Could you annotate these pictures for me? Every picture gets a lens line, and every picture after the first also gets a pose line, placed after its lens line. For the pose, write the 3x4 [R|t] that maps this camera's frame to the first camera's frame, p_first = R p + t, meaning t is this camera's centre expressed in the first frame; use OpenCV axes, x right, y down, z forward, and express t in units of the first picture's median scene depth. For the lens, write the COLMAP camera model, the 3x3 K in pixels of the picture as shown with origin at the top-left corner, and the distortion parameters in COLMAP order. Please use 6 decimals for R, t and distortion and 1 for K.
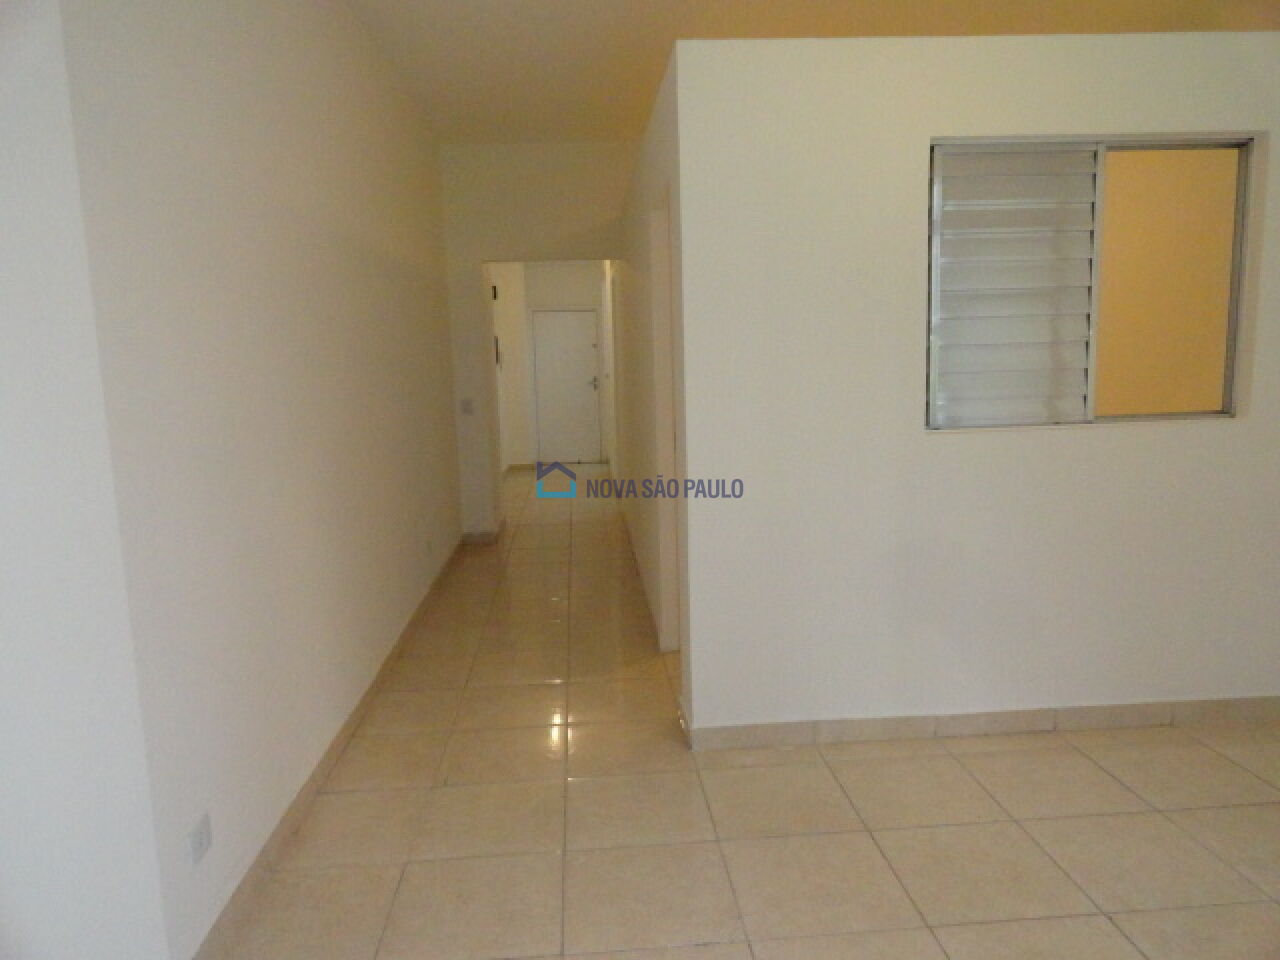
lens RADIAL K [[901.2, 0, 640.0], [0, 901.2, 480.0], [0, 0, 1]] dist [0.012610, 0.000095]
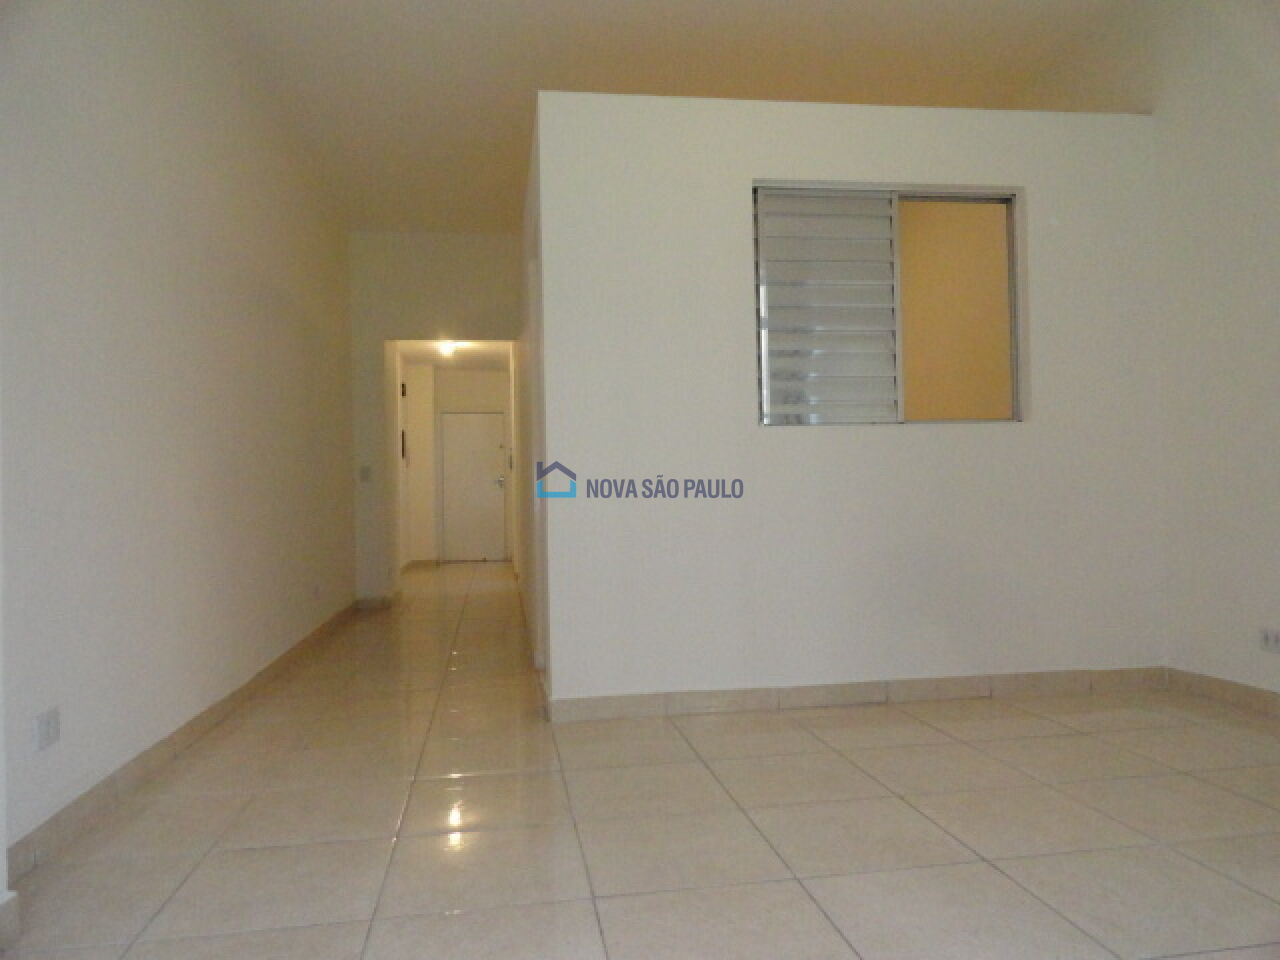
lens RADIAL K [[901.2, 0, 640.0], [0, 901.2, 480.0], [0, 0, 1]] dist [0.012610, 0.000095]
pose [[0.996472, 0.007588, 0.083580, 0.070190], [0.006249, 0.986430, -0.164064, 0.191045], [-0.083691, 0.164007, 0.982903, -0.087508]]
